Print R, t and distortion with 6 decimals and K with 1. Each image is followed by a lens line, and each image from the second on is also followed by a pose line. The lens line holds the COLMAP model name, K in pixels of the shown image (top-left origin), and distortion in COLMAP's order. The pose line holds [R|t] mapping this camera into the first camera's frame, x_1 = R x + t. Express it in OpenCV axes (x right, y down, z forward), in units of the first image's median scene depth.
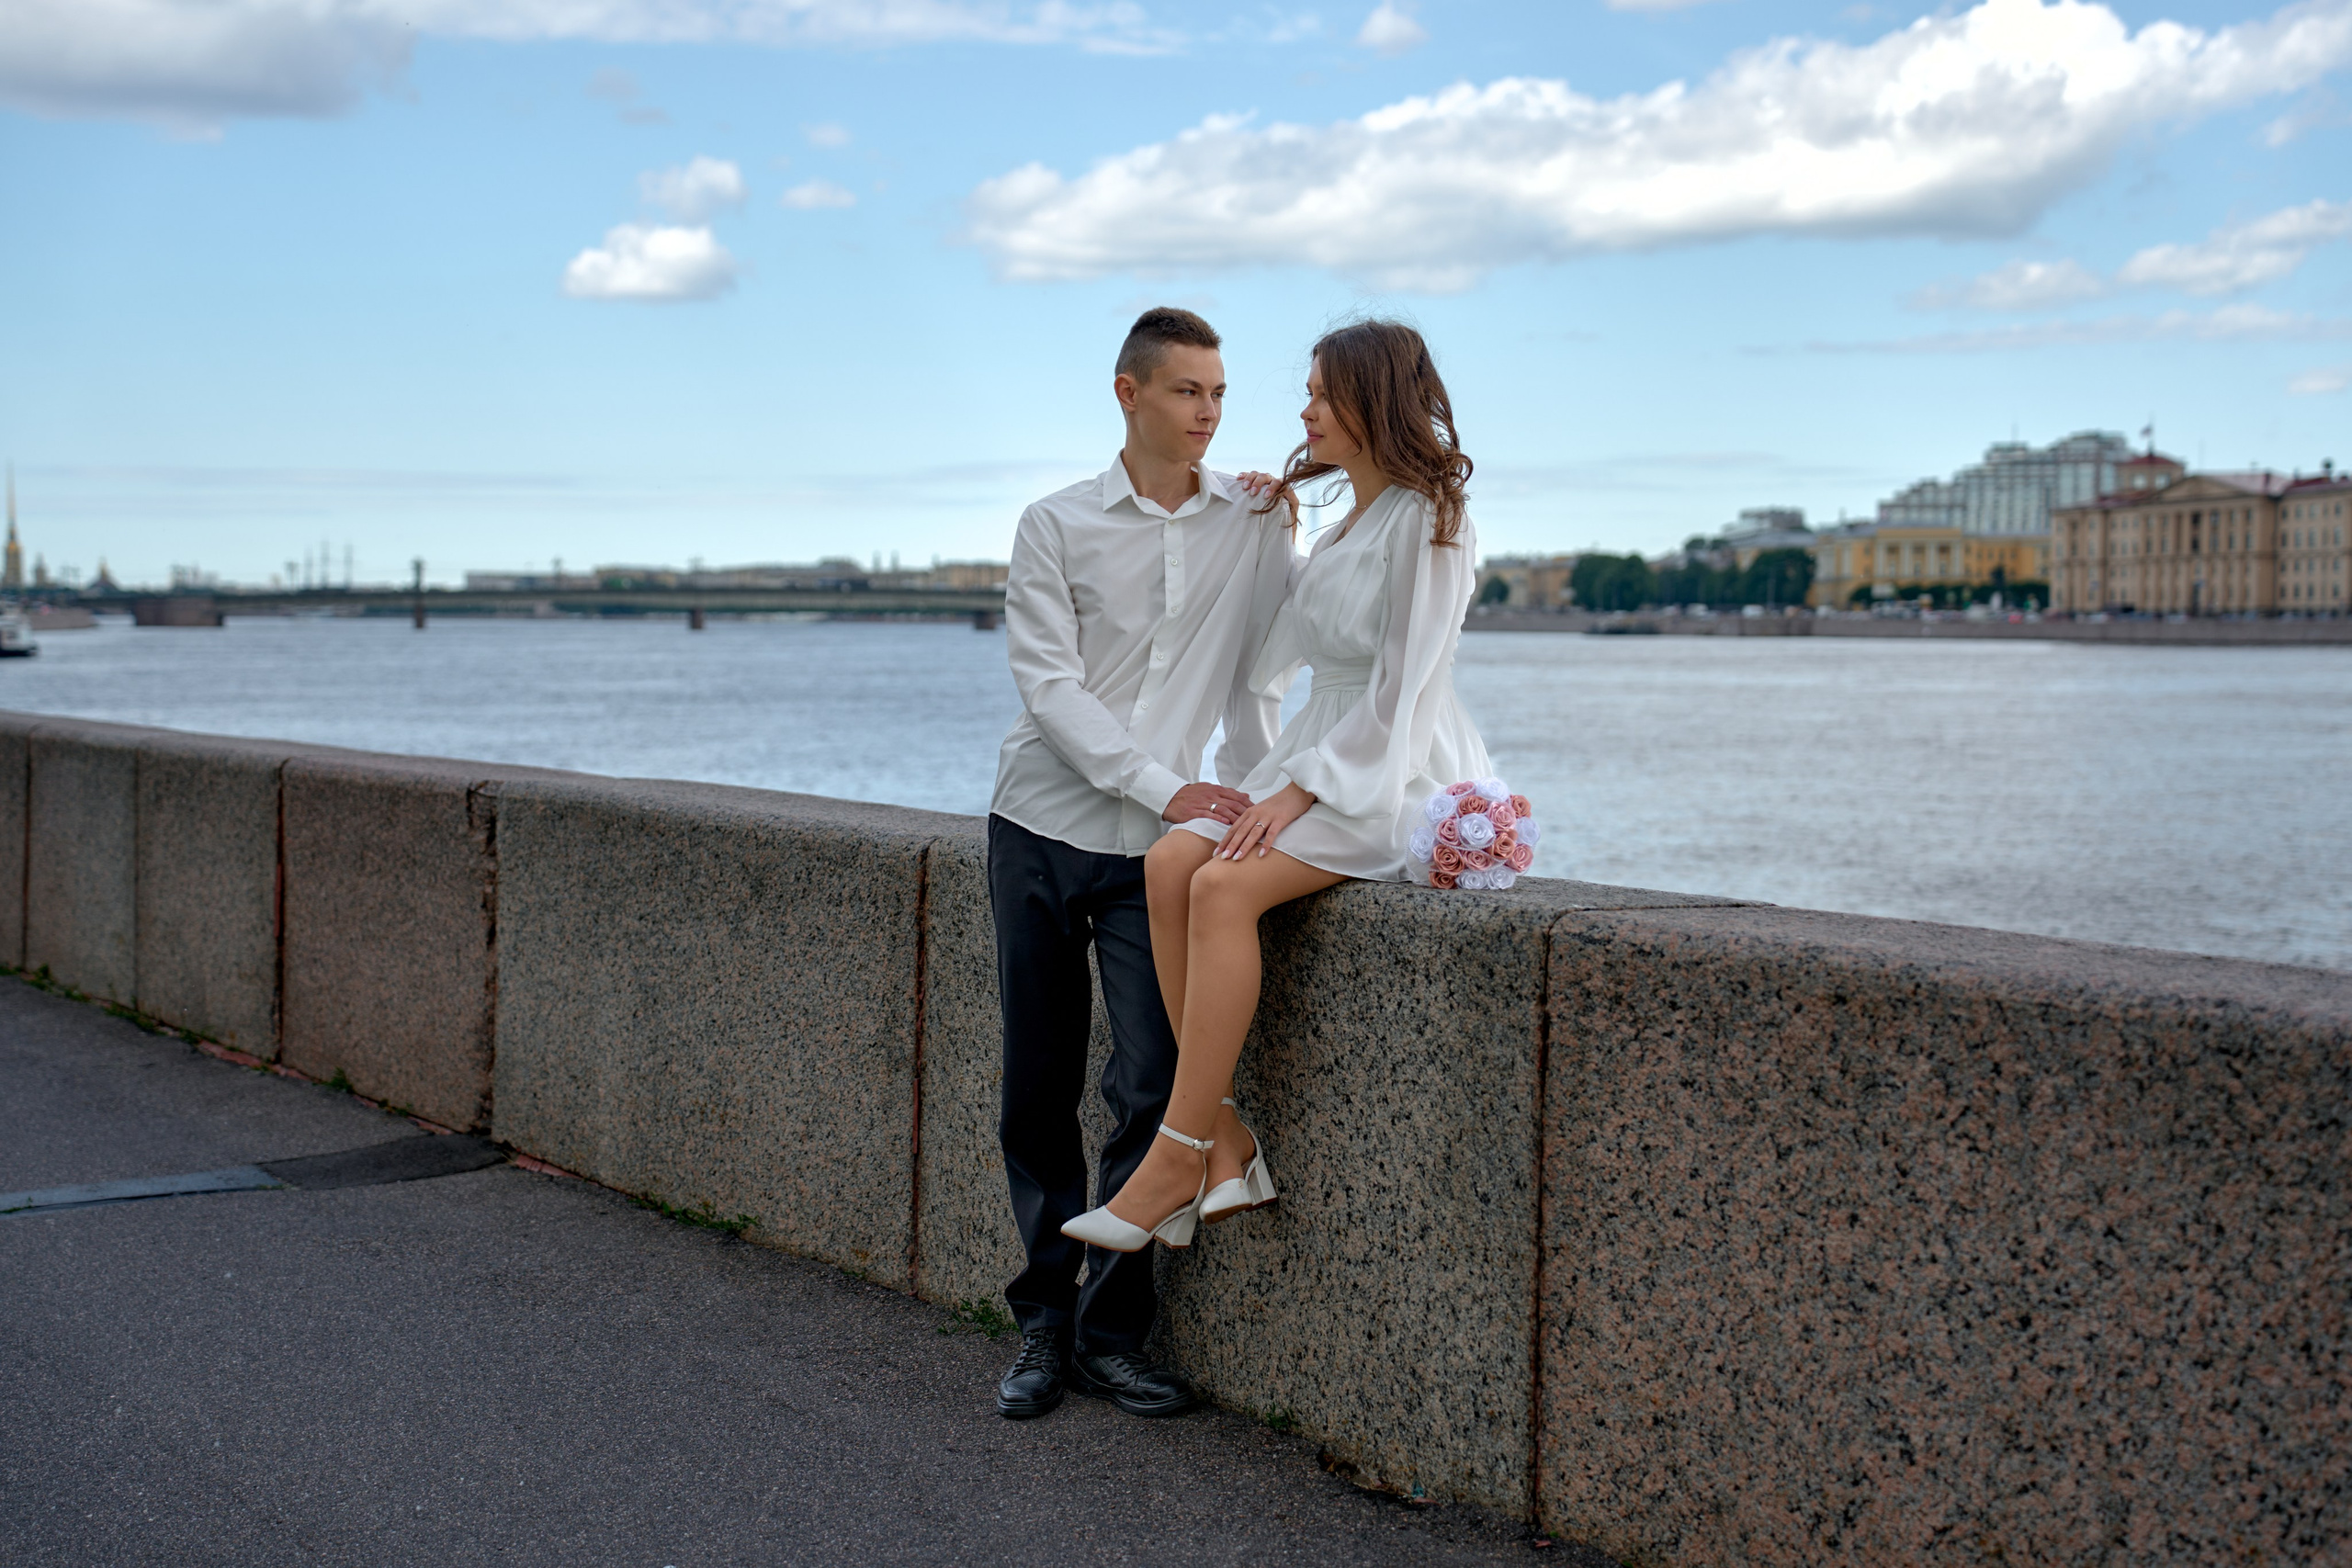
lens RADIAL K [[3280.4, 0, 1194.1], [0, 3280.4, 794.1], [0, 0, 1]] dist [0.255830, 0.000000]
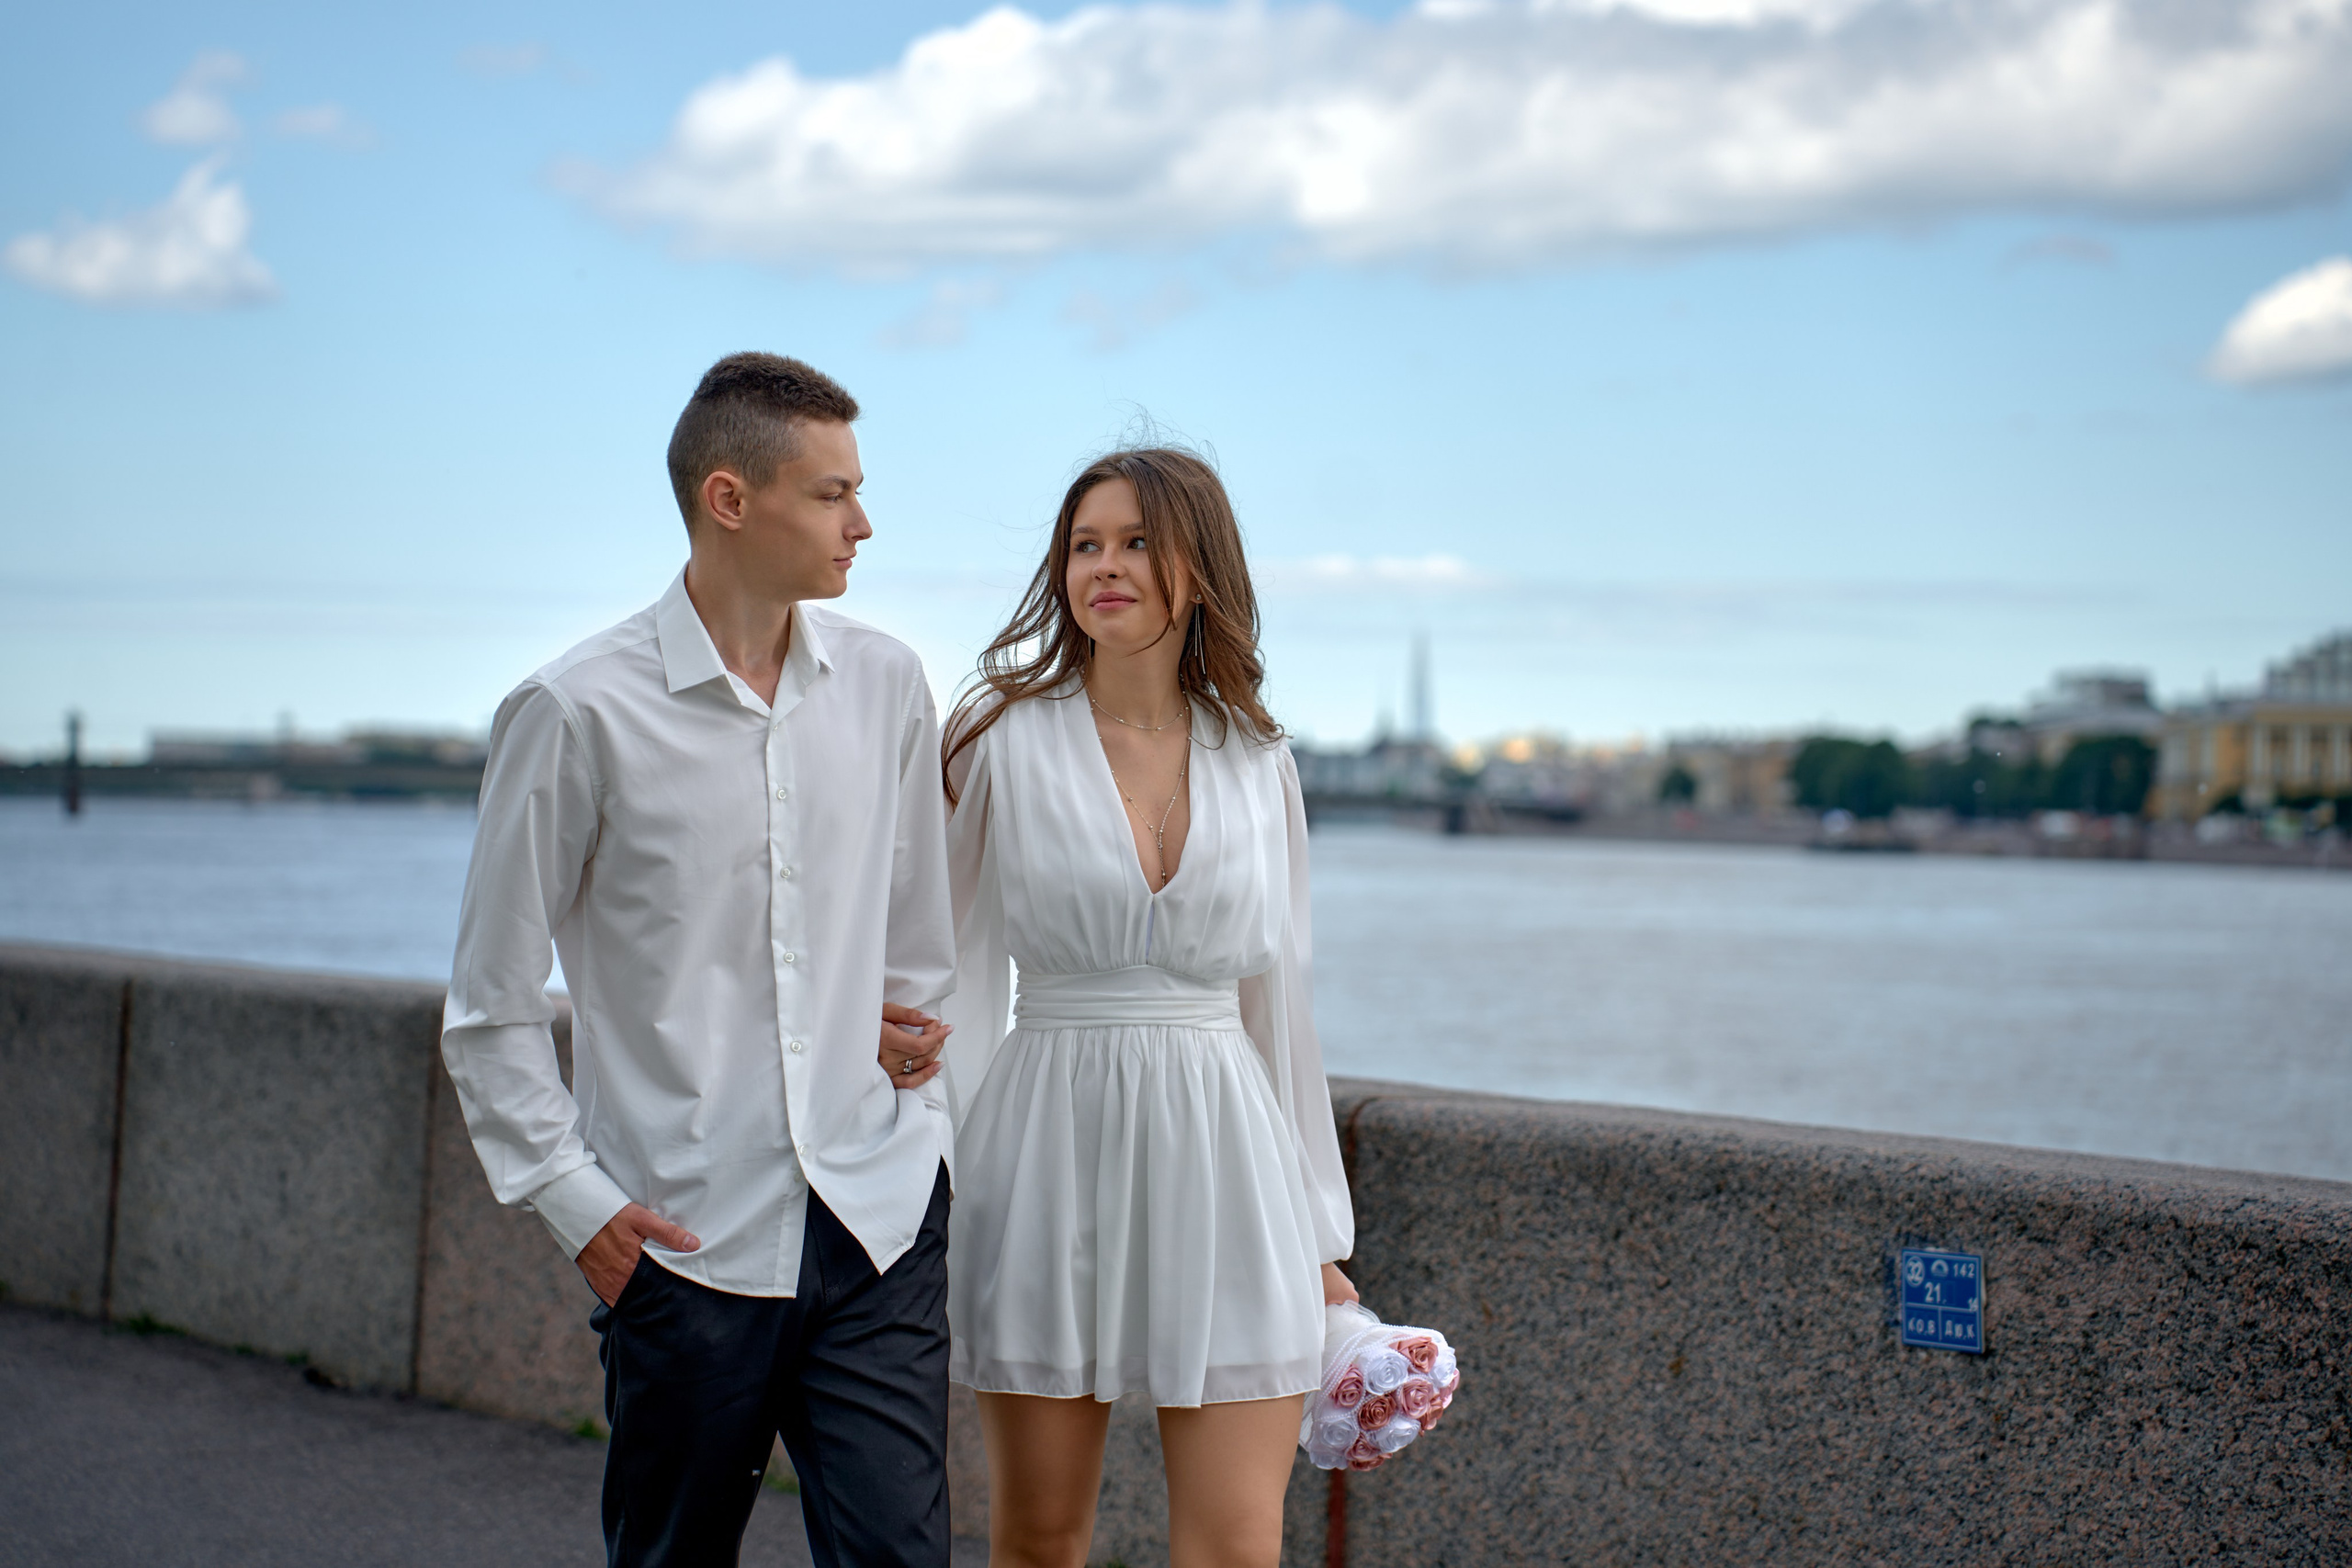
lens RADIAL K [[4918.3, 0, 1169.2], [0, 4918.3, 762.3], [0, 0, 1]] dist [0.675591, 0.000000]
pose [[0.999683, 0.017819, -0.017797, 0.365174], [-0.018929, 0.997752, -0.064279, 0.052662], [0.016611, 0.064595, 0.997773, -1.010962]]
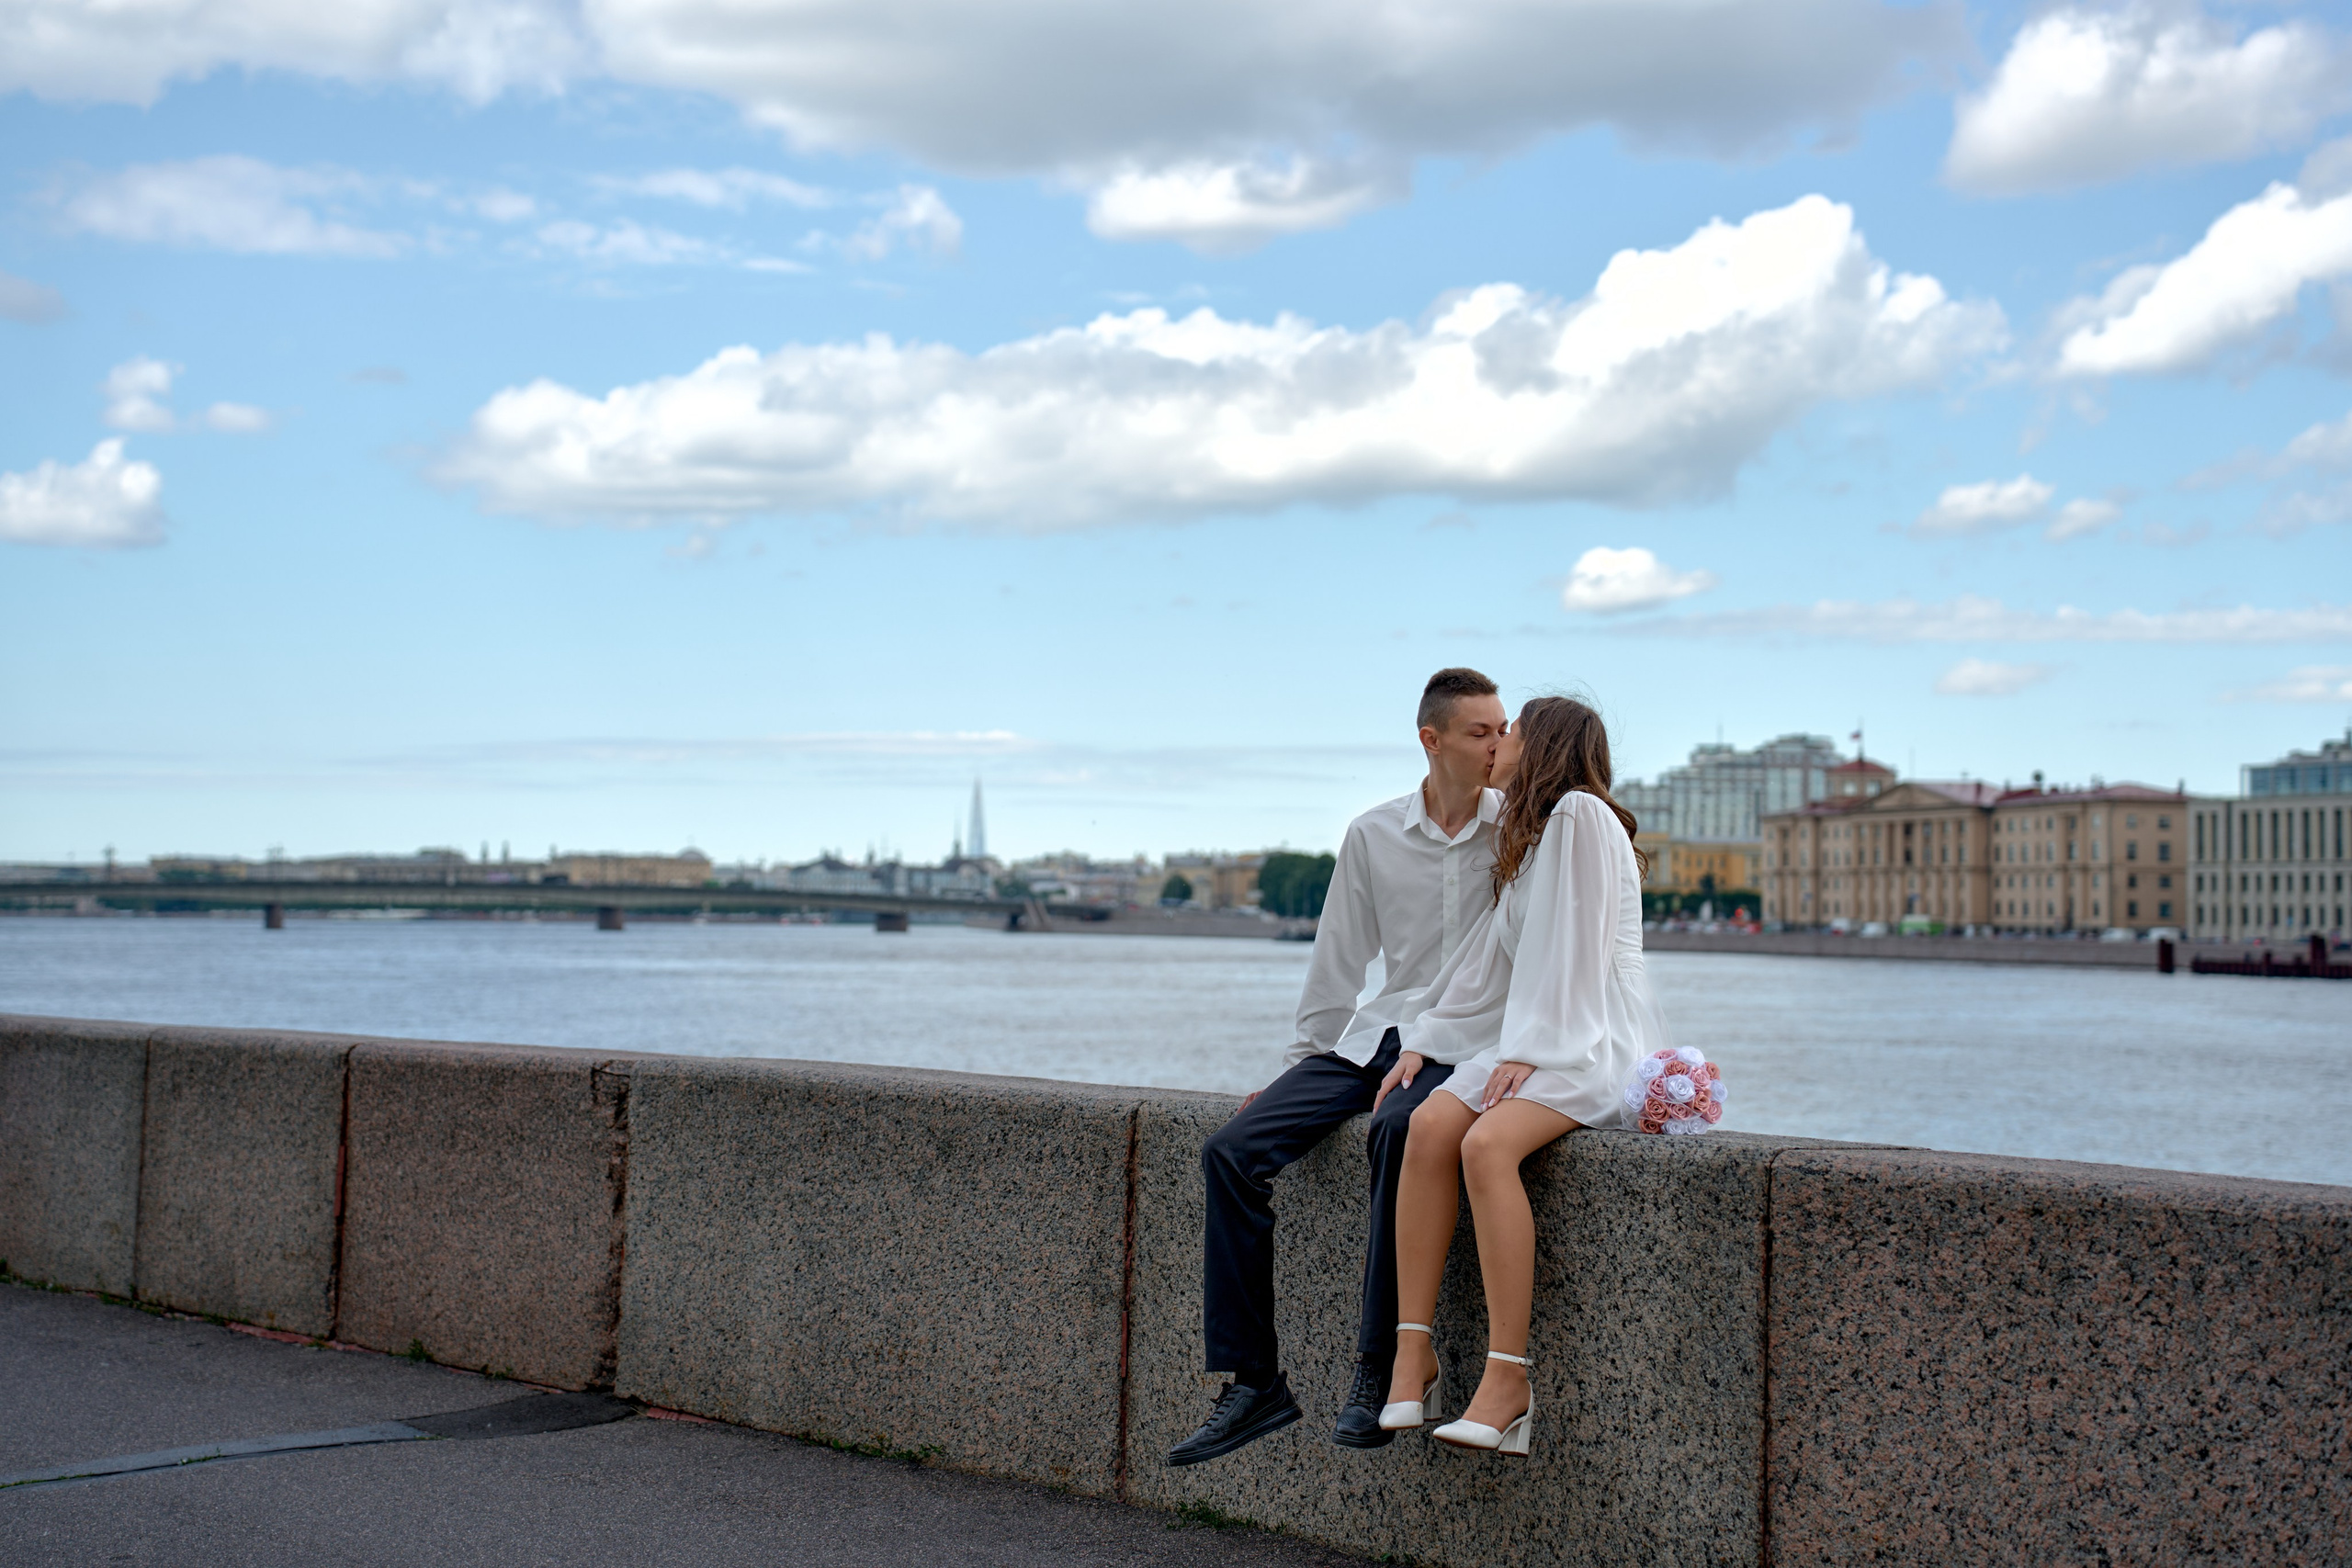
lens RADIAL K [[3615.9, 0, 1198.6], [0, 3615.9, 798.5], [0, 0, 1]] dist [0.338349, 0.000000]
pose [[0.995030, 0.013194, 0.098698, -0.185610], [-0.004576, 0.996195, -0.087032, 0.018156], [-0.099470, 0.086148, 0.991304, -0.283046]]
